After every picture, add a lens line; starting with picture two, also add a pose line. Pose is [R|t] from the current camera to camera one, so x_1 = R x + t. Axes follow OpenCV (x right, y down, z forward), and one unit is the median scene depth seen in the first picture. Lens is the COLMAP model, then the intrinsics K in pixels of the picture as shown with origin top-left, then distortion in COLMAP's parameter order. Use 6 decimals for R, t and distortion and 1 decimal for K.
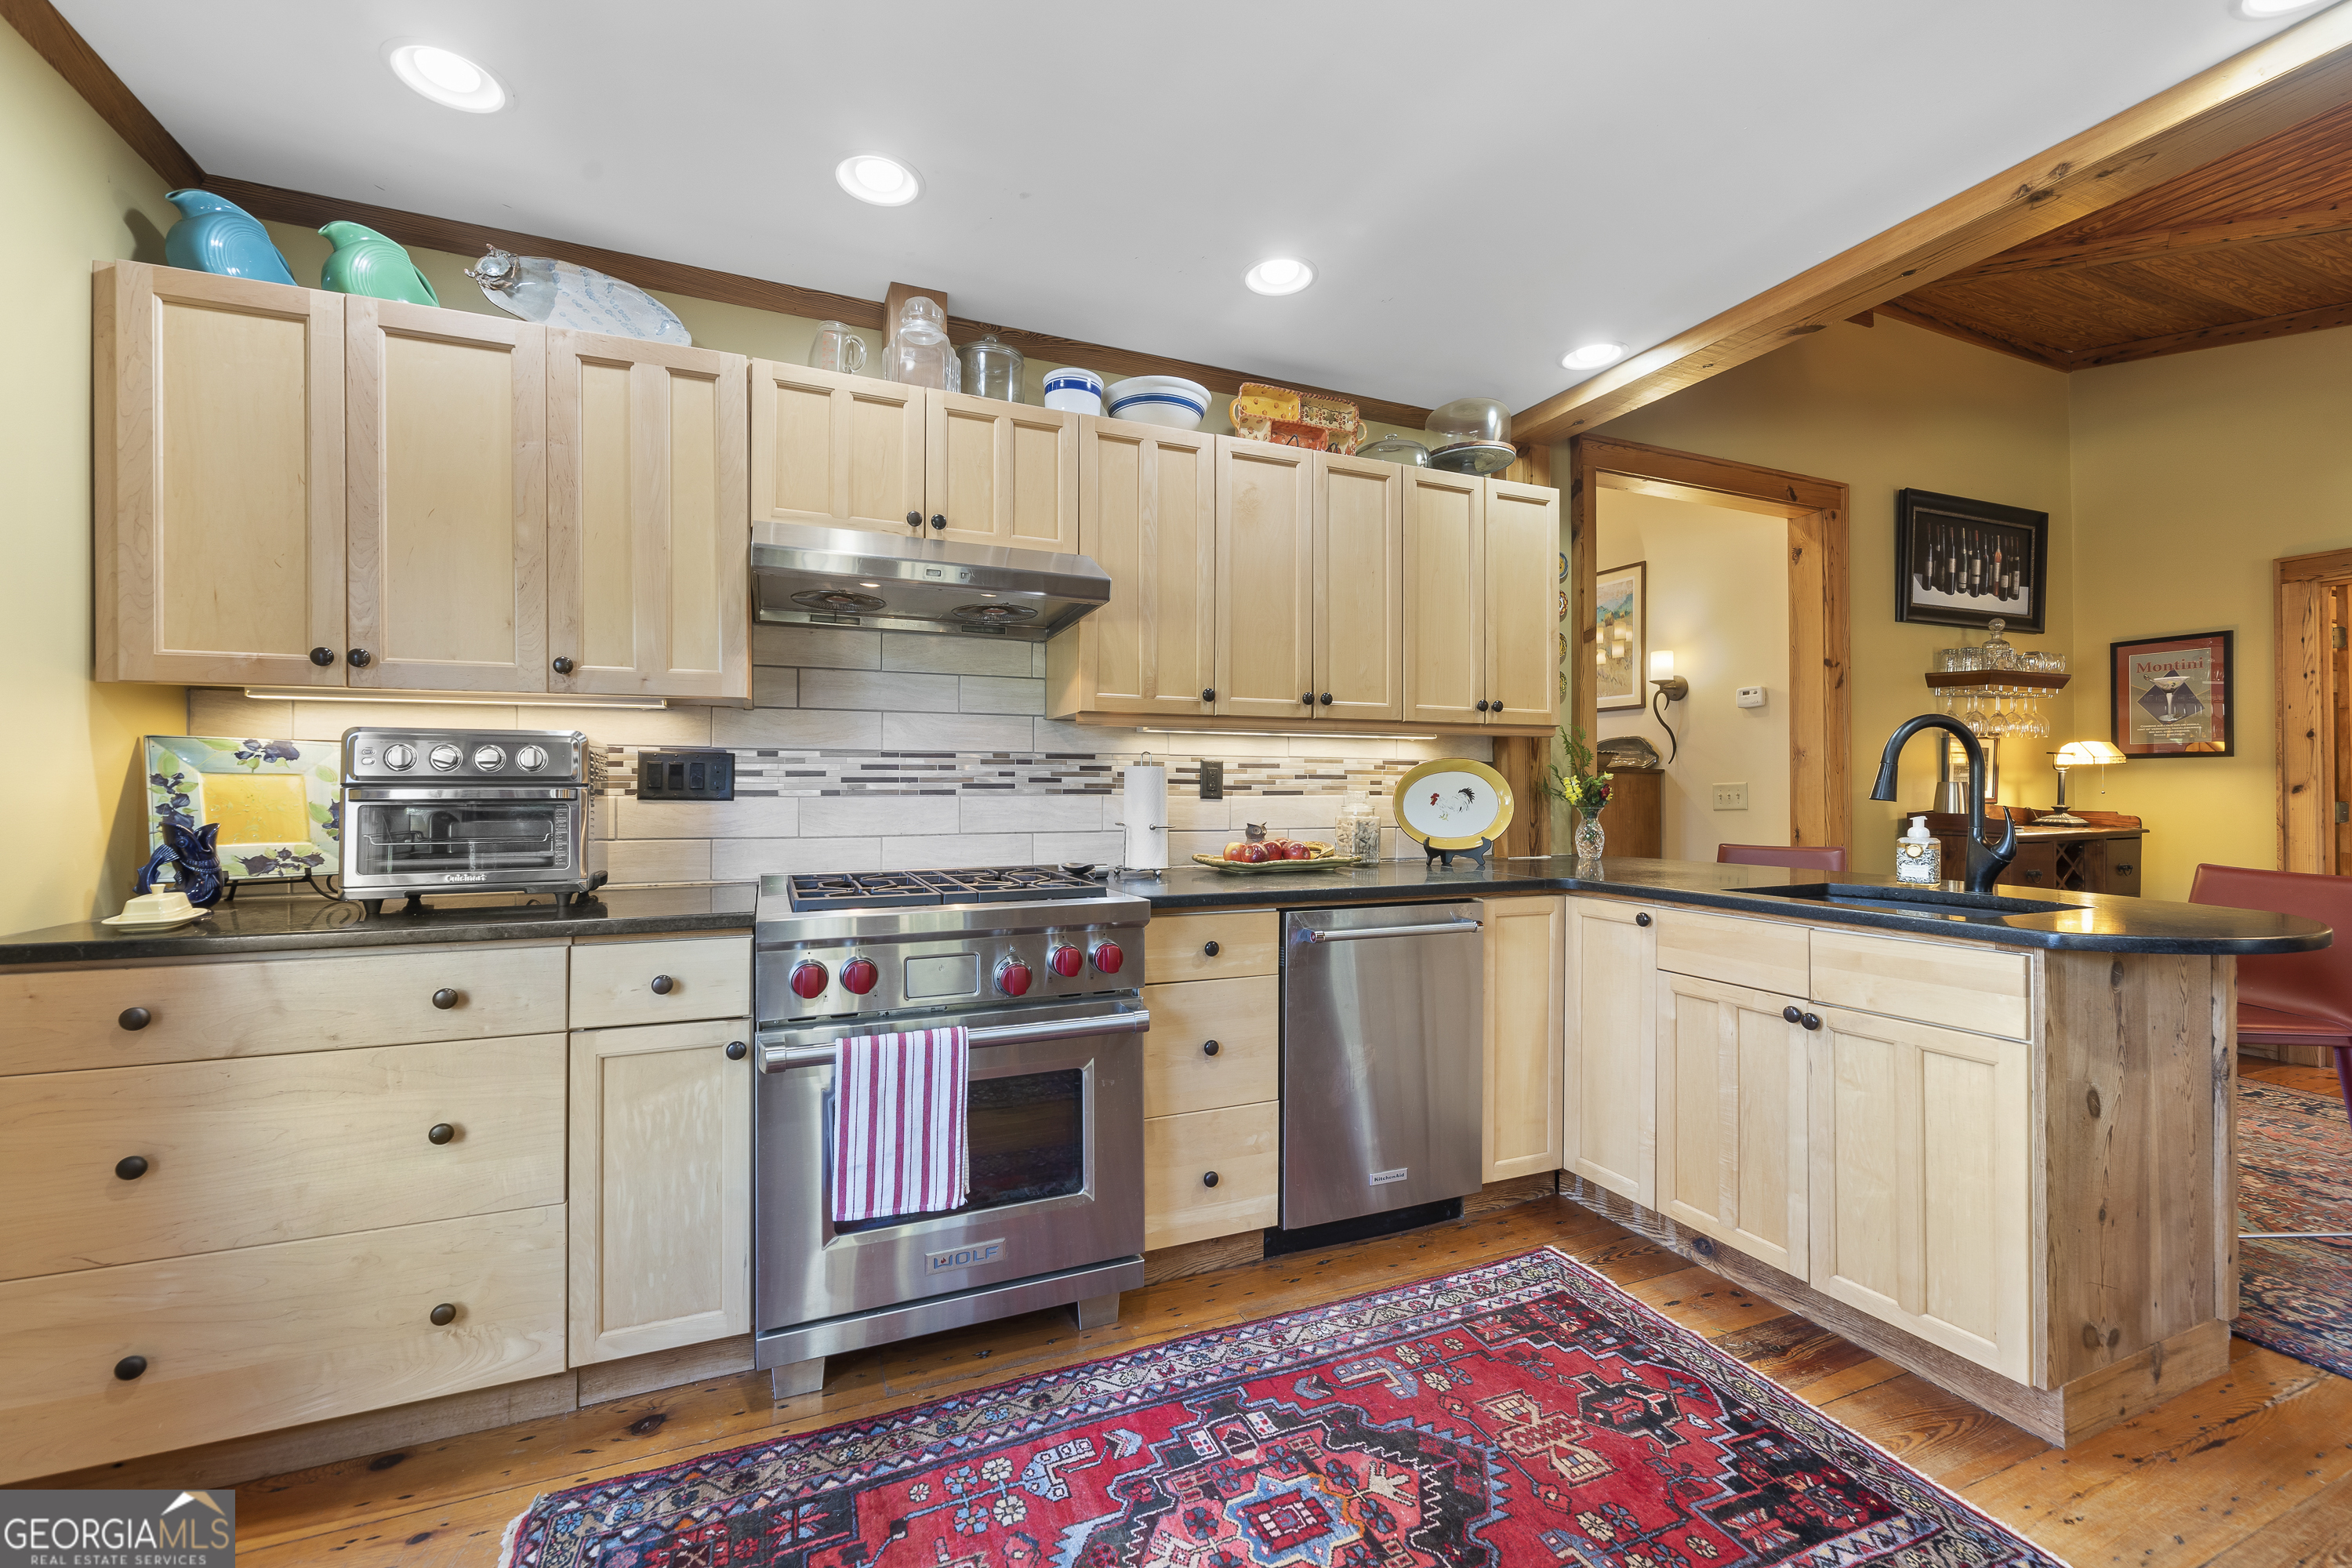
lens RADIAL K [[960.0, 0, 1177.5], [0, 960.0, 785.5], [0, 0, 1]] dist [-0.001845, -0.000323]
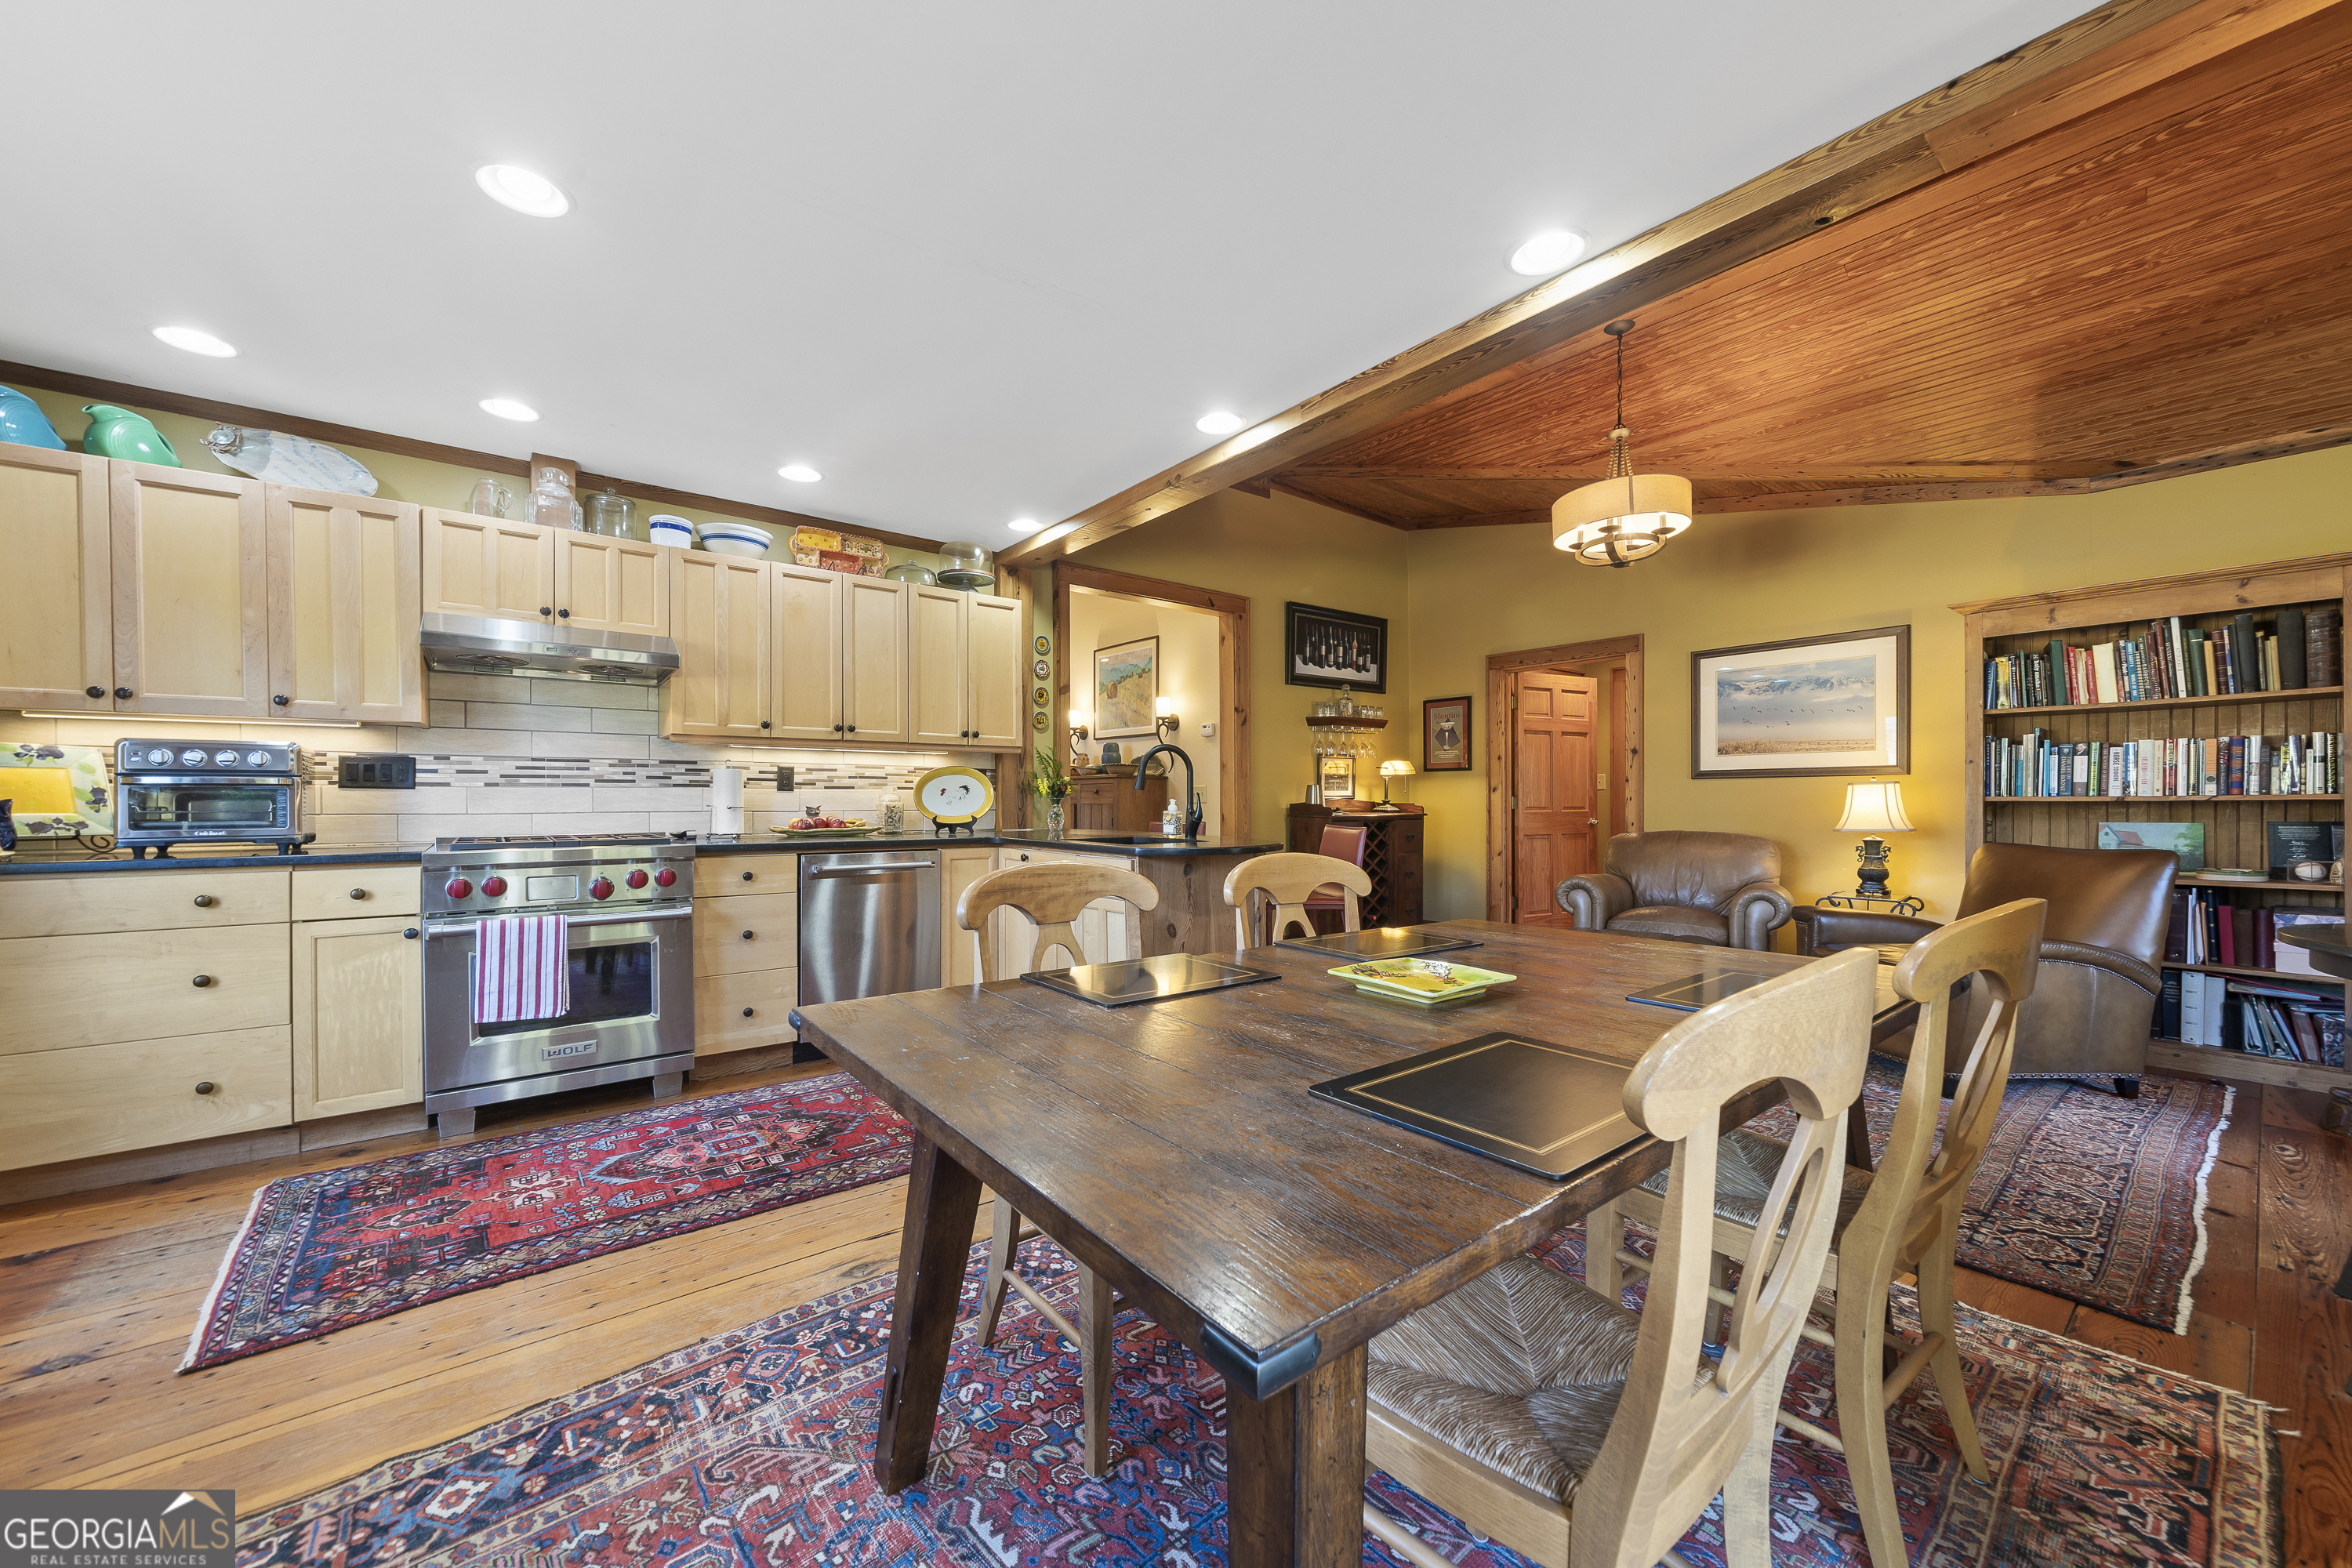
lens RADIAL K [[859.0, 0, 1160.7], [0, 859.0, 806.3], [0, 0, 1]] dist [-0.005167, 0.000138]
pose [[0.967718, -0.002641, 0.252022, 0.352456], [-0.000745, 0.999911, 0.013341, 0.025361], [-0.252035, -0.013098, 0.967629, -0.632541]]
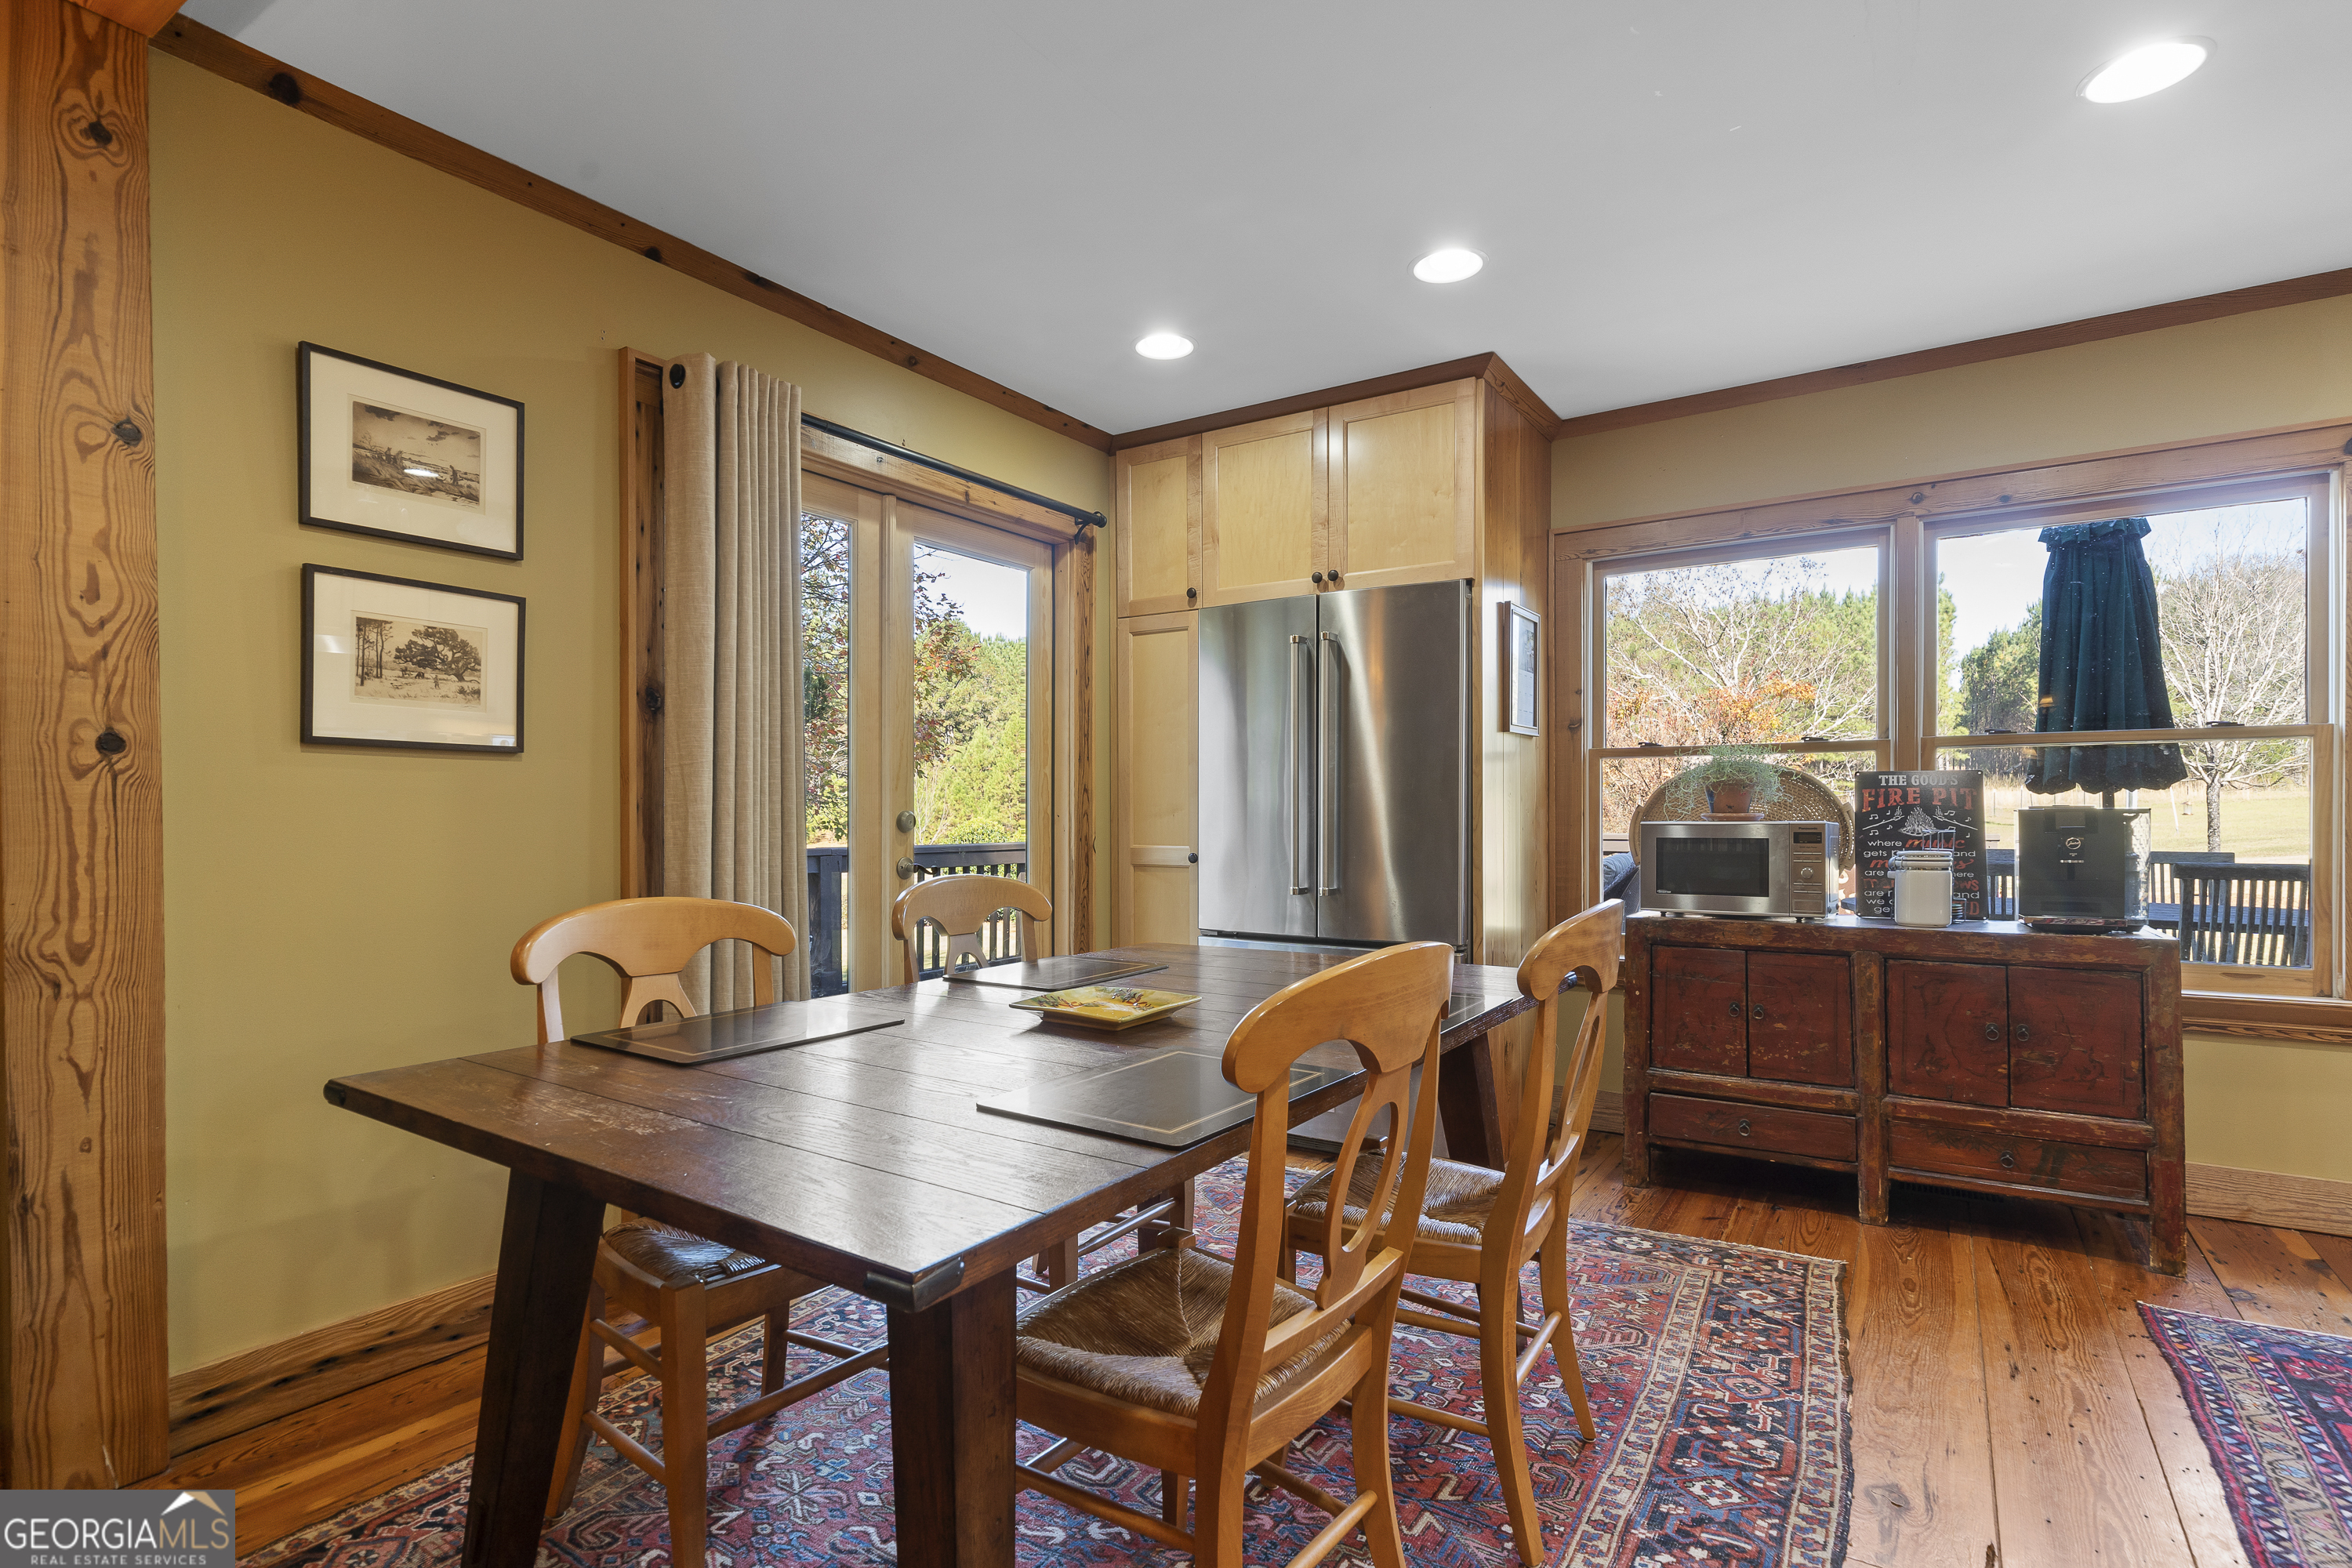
lens RADIAL K [[1131.7, 0, 1154.8], [0, 1131.7, 819.2], [0, 0, 1]] dist [-0.002220, 0.000083]
pose [[-0.843874, 0.008458, -0.536475, 1.127889], [0.008737, 0.999960, 0.002021, 0.029878], [0.536470, -0.002982, -0.843914, 0.675669]]
